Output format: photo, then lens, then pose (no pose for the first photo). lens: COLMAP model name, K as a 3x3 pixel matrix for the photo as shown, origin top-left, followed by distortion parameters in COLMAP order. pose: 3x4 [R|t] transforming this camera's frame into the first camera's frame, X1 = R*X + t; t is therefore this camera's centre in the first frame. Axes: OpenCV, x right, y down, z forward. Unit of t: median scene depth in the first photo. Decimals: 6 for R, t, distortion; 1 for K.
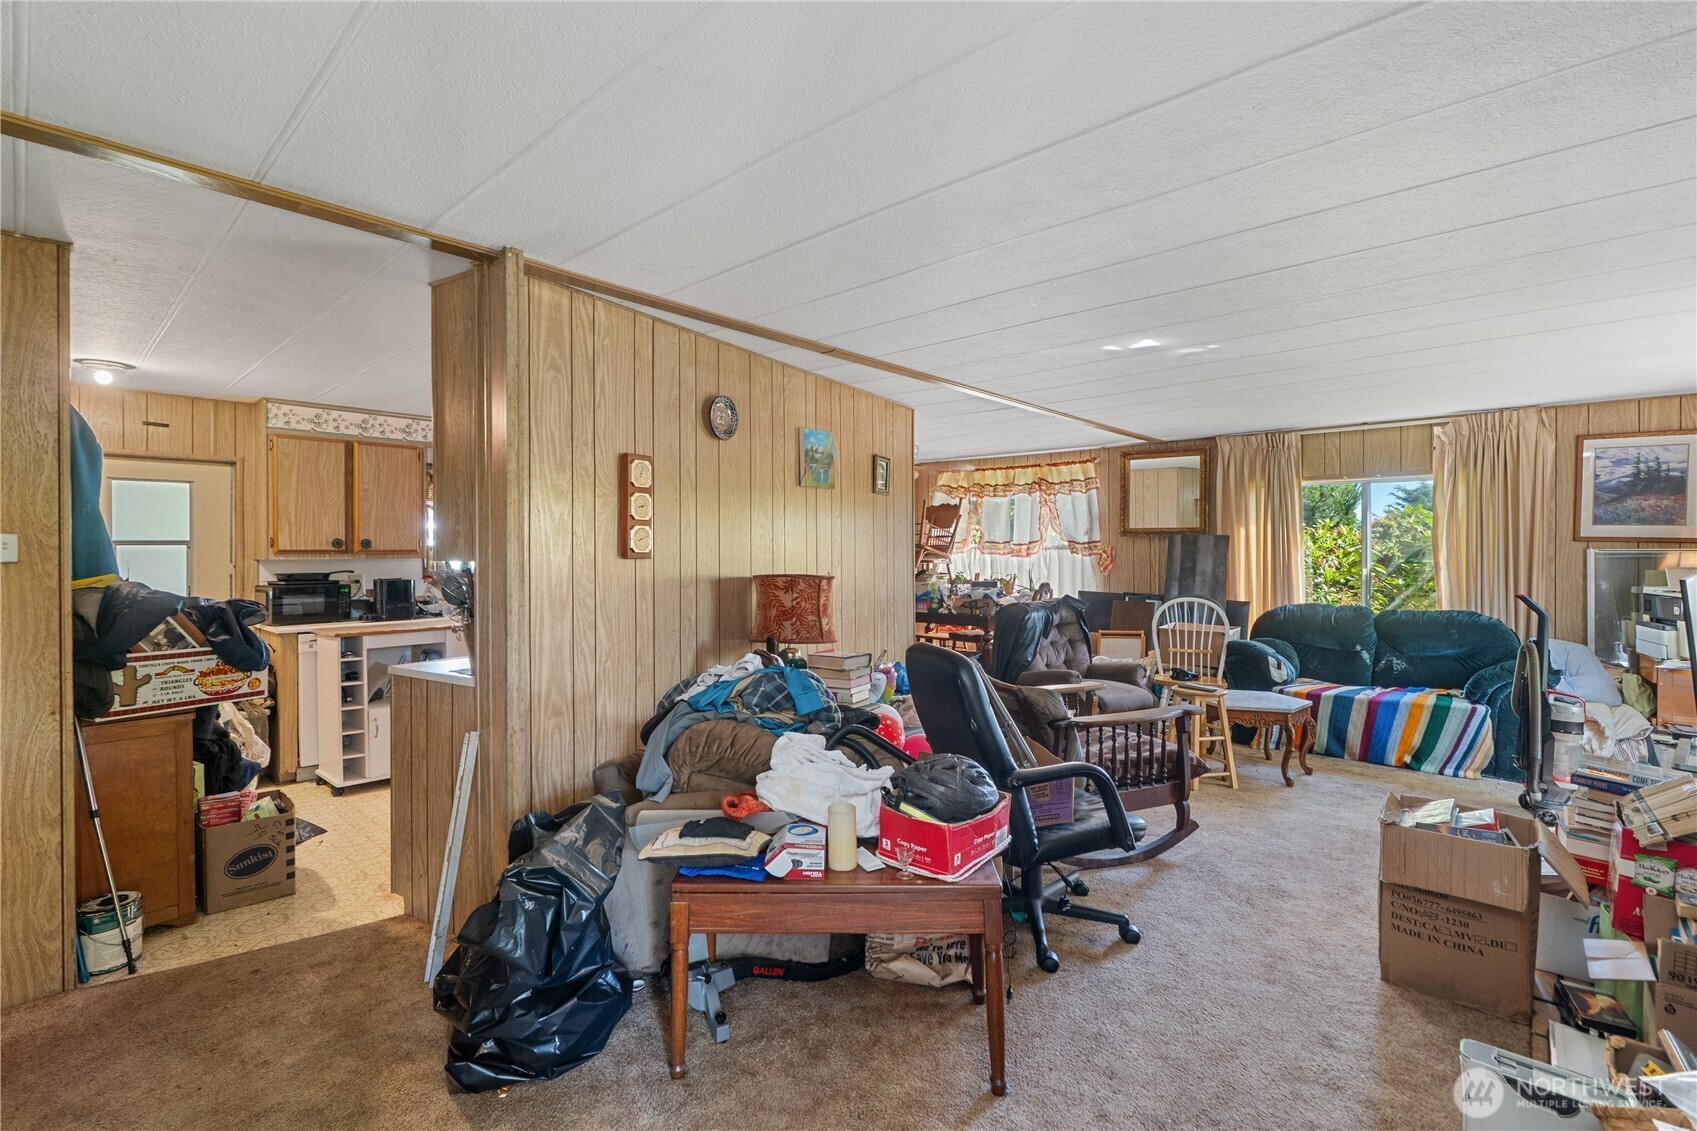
lens RADIAL K [[764.9, 0, 848.3], [0, 764.9, 554.8], [0, 0, 1]] dist [-0.003188, -0.000323]
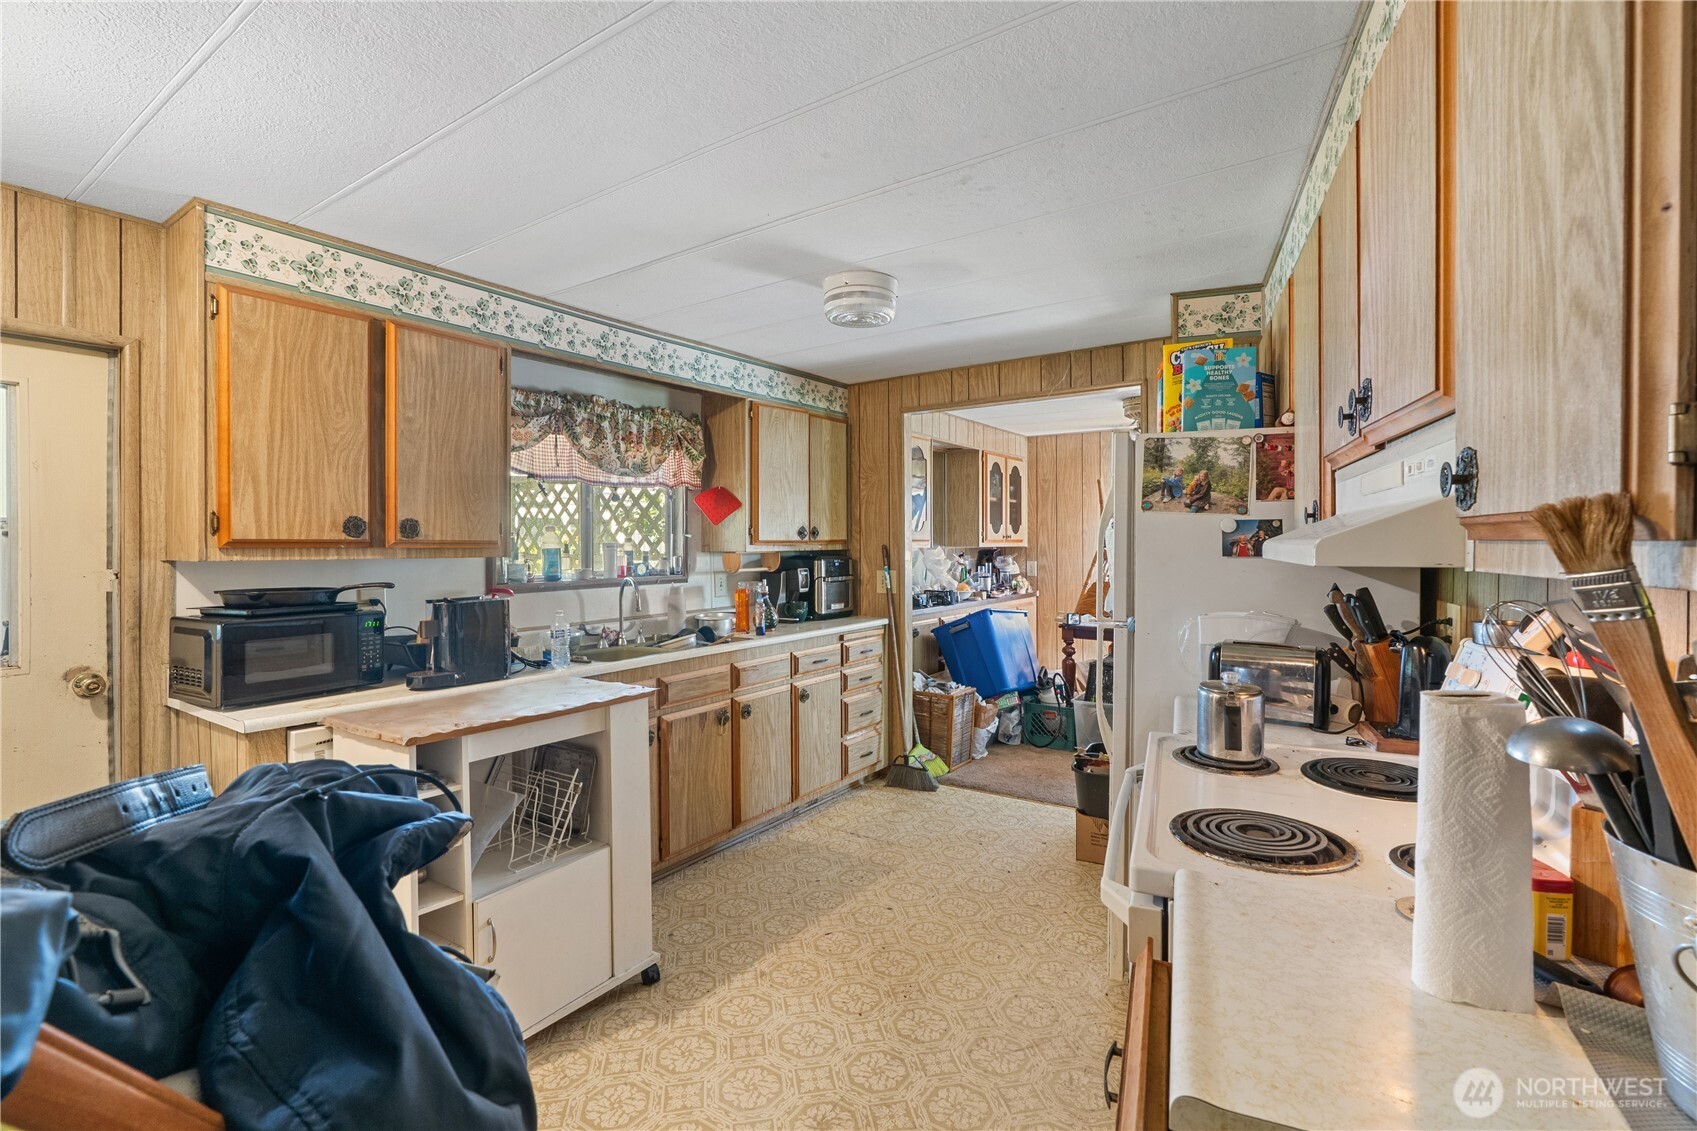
lens RADIAL K [[764.9, 0, 853.0], [0, 764.9, 548.0], [0, 0, 1]] dist [-0.003188, -0.000323]
pose [[0.990138, 0.000317, 0.140097, -0.431819], [0.000006, 0.999997, -0.002304, -0.000486], [-0.140097, 0.002282, 0.990135, 0.485947]]
